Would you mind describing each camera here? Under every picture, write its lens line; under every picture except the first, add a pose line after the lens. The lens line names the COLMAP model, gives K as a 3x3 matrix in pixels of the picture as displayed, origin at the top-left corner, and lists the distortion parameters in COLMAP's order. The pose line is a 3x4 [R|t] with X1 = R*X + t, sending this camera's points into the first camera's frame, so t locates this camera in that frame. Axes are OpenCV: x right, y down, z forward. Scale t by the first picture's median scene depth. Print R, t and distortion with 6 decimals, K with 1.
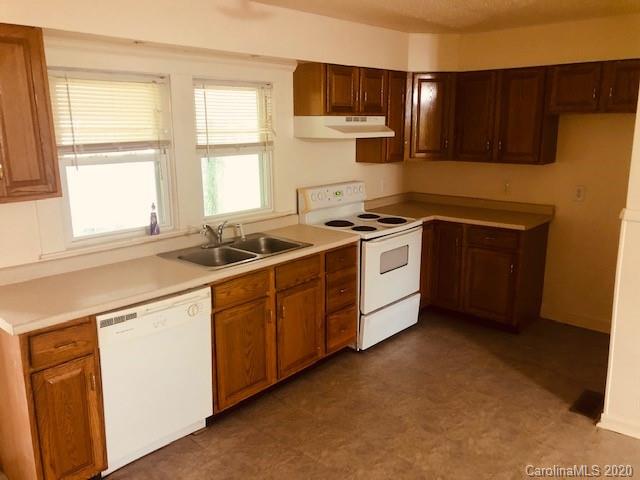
lens RADIAL K [[523.2, 0, 318.5], [0, 523.2, 242.7], [0, 0, 1]] dist [0.046078, -0.055255]
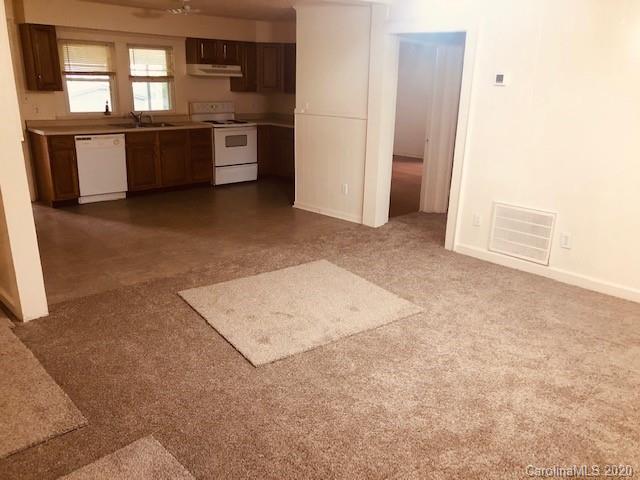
lens RADIAL K [[523.2, 0, 318.3], [0, 523.2, 239.2], [0, 0, 1]] dist [0.046078, -0.055255]
pose [[0.996294, 0.056834, -0.064566, 0.673948], [-0.051650, 0.995512, 0.079294, 0.255102], [0.068783, -0.075665, 0.994758, -1.078254]]
